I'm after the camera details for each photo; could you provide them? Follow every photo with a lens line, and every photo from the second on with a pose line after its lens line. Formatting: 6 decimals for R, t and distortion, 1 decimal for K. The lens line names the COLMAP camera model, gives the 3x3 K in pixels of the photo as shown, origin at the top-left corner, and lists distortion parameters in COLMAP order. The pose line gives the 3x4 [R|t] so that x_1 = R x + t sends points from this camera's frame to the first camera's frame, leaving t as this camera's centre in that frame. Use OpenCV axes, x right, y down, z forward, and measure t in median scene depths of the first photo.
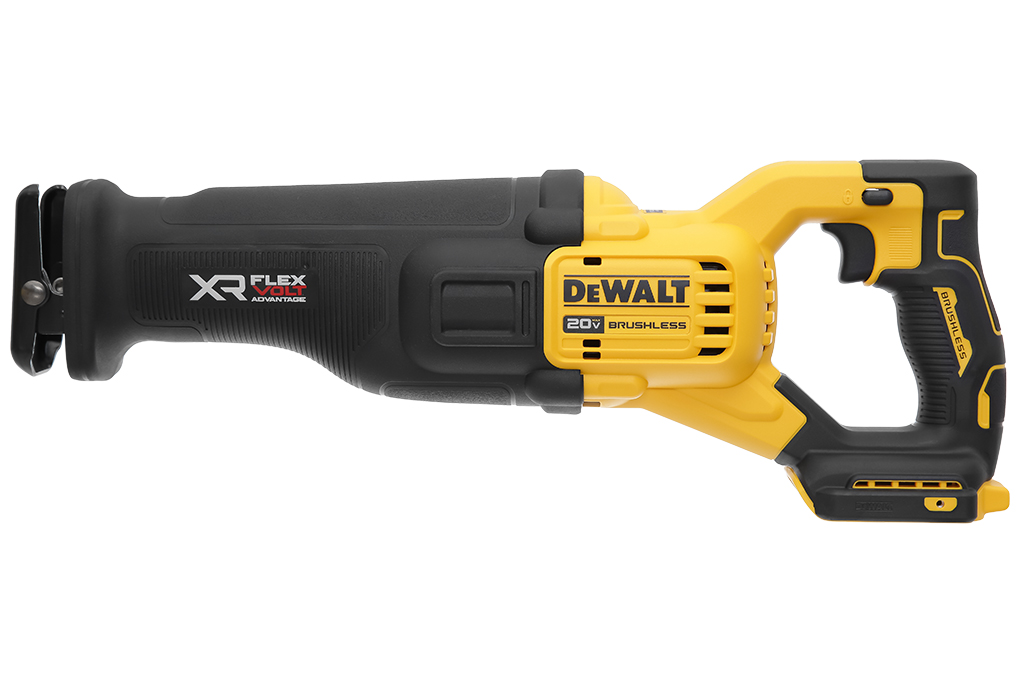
lens RADIAL K [[2505.9, 0, 510.0], [0, 2505.9, 340.0], [0, 0, 1]] dist [-0.090509, 0.158952]
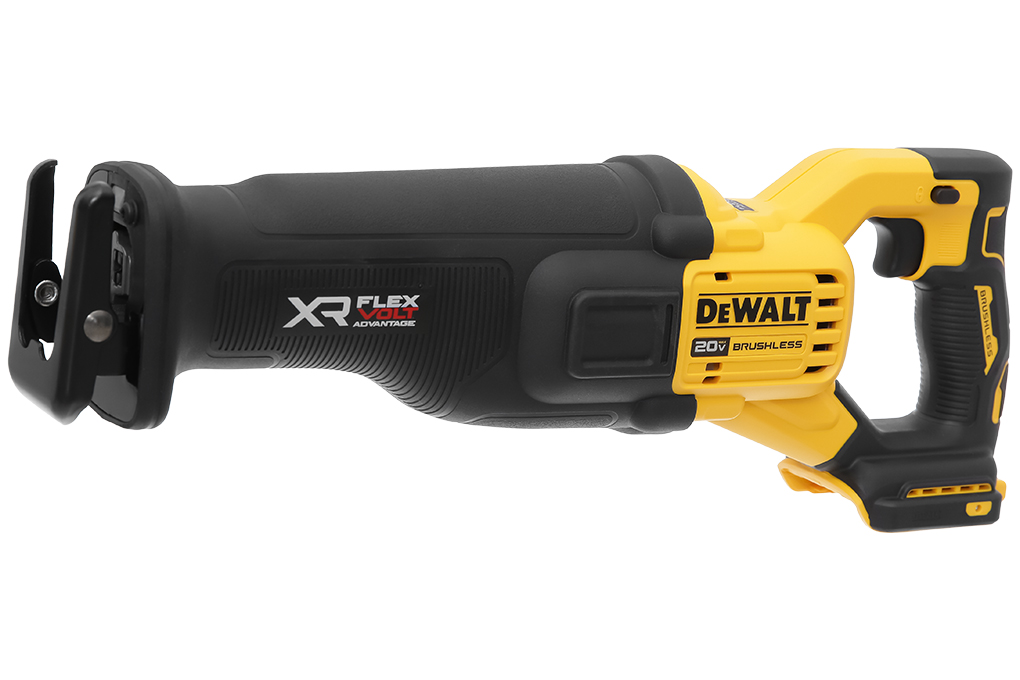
lens RADIAL K [[2505.9, 0, 510.0], [0, 2505.9, 340.0], [0, 0, 1]] dist [-0.090509, 0.158952]
pose [[0.832921, -0.044700, 0.551584, -0.519140], [-0.055732, 0.984889, 0.163973, -0.150210], [-0.550578, -0.167317, 0.817844, 0.308093]]
